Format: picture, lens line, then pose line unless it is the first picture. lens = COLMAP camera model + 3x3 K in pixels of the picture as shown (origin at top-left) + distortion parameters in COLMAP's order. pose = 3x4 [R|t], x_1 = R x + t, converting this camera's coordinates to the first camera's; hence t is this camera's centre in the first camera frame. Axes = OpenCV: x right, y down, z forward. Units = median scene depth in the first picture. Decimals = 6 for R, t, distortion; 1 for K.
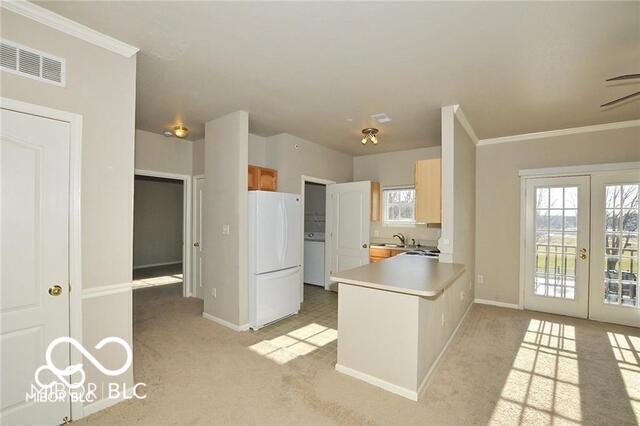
lens RADIAL K [[281.1, 0, 324.3], [0, 281.1, 213.7], [0, 0, 1]] dist [-0.023299, 0.000263]
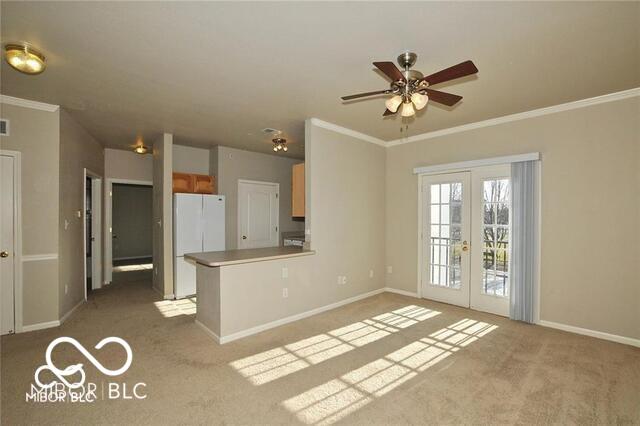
lens RADIAL K [[281.1, 0, 322.5], [0, 281.1, 216.5], [0, 0, 1]] dist [-0.023299, 0.000263]
pose [[0.983535, -0.006815, -0.180591, 0.623384], [0.008782, 0.999910, 0.010095, 0.018061], [0.180506, -0.011515, 0.983506, -0.155186]]
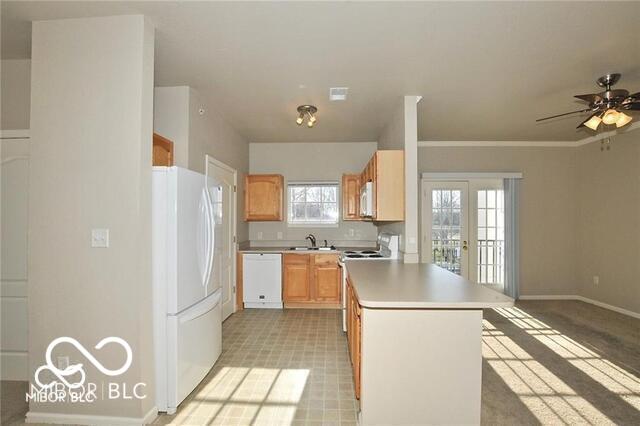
lens RADIAL K [[281.1, 0, 322.5], [0, 281.1, 219.5], [0, 0, 1]] dist [-0.023299, 0.000263]
pose [[0.827864, -0.007991, 0.560873, -0.285842], [-0.000221, 0.999894, 0.014573, 0.012418], [-0.560929, -0.012188, 0.827774, 0.340406]]
